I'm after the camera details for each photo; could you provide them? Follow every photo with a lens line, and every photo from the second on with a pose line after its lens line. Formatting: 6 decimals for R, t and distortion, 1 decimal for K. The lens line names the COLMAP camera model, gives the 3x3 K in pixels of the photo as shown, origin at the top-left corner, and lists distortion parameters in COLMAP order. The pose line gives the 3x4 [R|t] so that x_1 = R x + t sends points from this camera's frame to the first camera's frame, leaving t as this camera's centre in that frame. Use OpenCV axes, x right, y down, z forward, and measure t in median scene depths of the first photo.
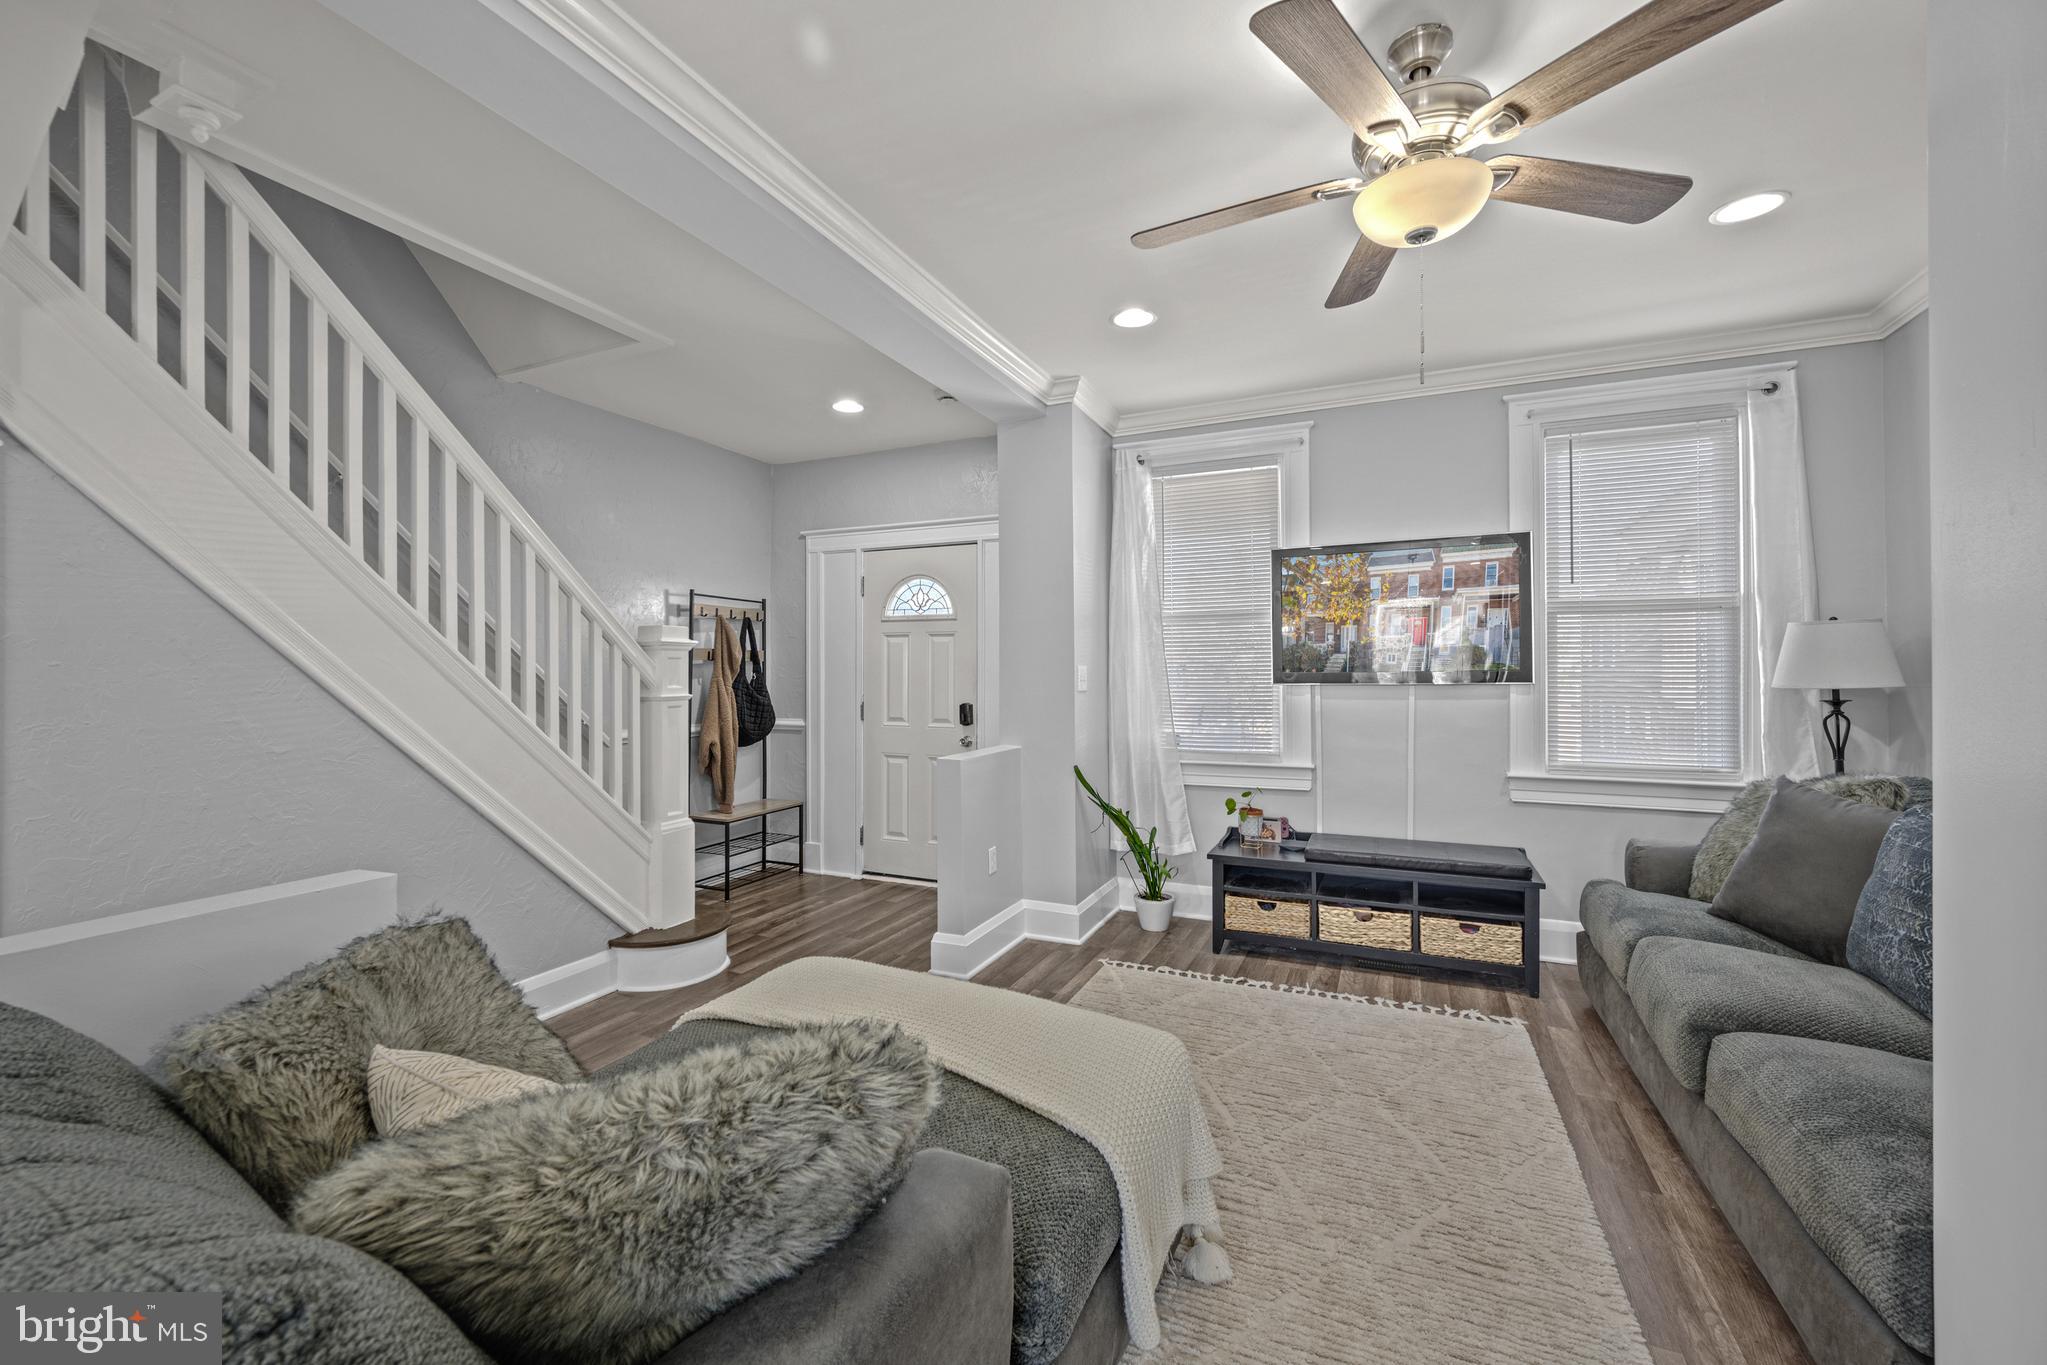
lens RADIAL K [[833.3, 0, 1007.4], [0, 833.3, 666.7], [0, 0, 1]] dist [-0.000336, 0.000944]
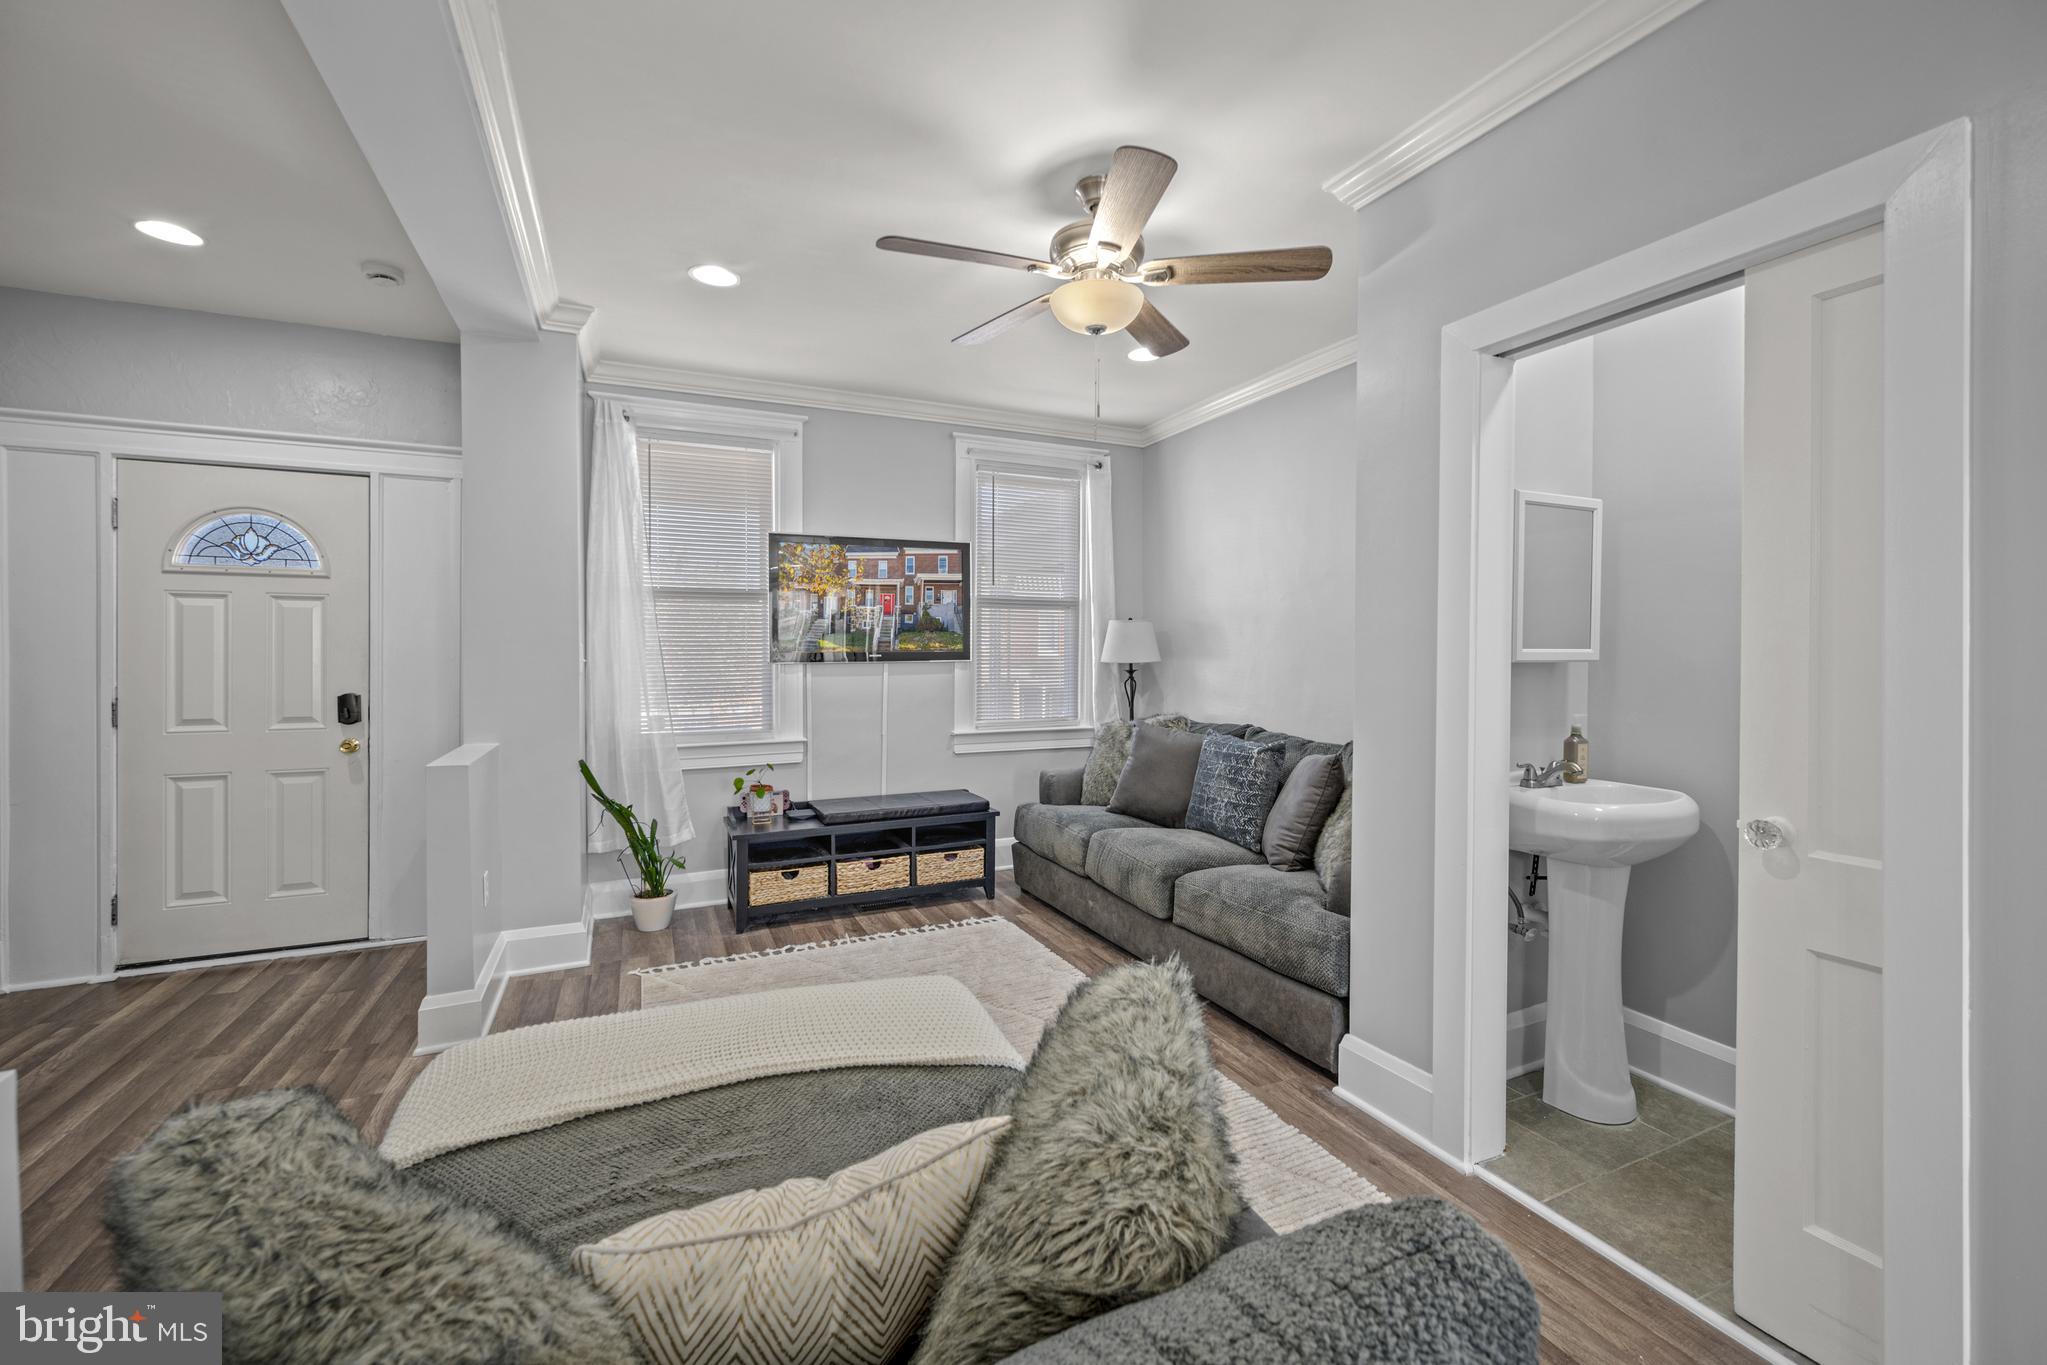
lens RADIAL K [[833.3, 0, 1027.1], [0, 833.3, 664.6], [0, 0, 1]] dist [-0.000336, 0.000944]
pose [[0.646962, -0.011348, 0.762438, -0.292153], [-0.007222, 0.999753, 0.021008, -0.001833], [-0.762488, -0.019097, 0.646720, 0.098436]]
